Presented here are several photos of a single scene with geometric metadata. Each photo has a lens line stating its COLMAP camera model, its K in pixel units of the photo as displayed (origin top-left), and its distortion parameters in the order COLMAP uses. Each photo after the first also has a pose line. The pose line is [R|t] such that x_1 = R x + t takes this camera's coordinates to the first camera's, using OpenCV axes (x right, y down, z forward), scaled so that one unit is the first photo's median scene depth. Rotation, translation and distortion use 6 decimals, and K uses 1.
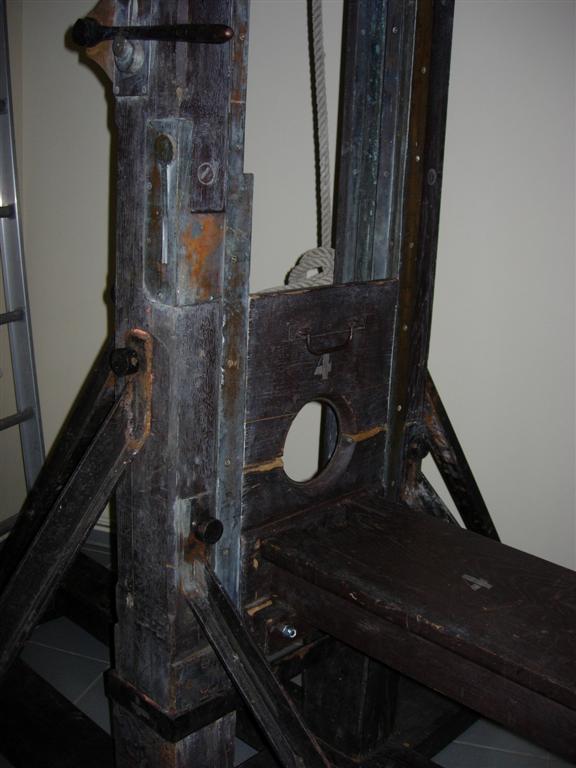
lens RADIAL K [[840.4, 0, 287.2], [0, 840.4, 384.1], [0, 0, 1]] dist [-0.172532, 0.000000]
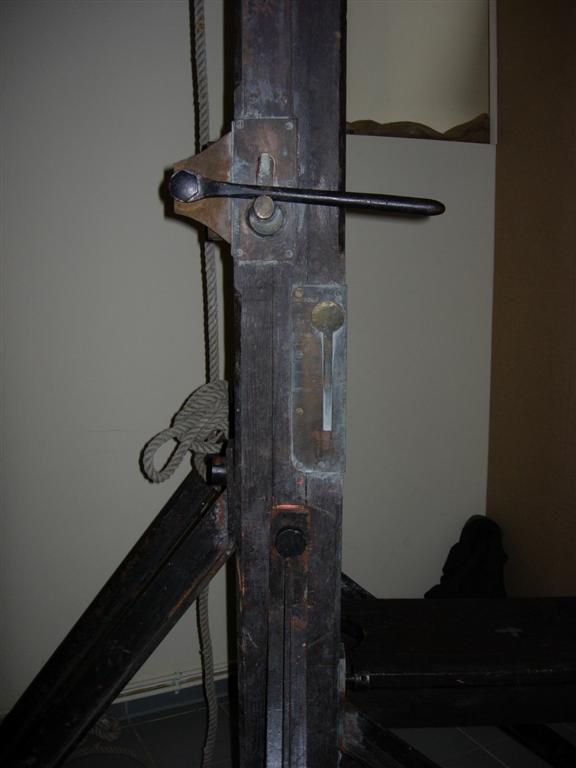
lens RADIAL K [[840.4, 0, 287.4], [0, 840.4, 384.1], [0, 0, 1]] dist [-0.172532, 0.000000]
pose [[0.710640, -0.160234, 0.685067, -0.819588], [0.212648, 0.977097, 0.007952, -0.209938], [-0.670650, 0.140027, 0.728437, 0.298907]]
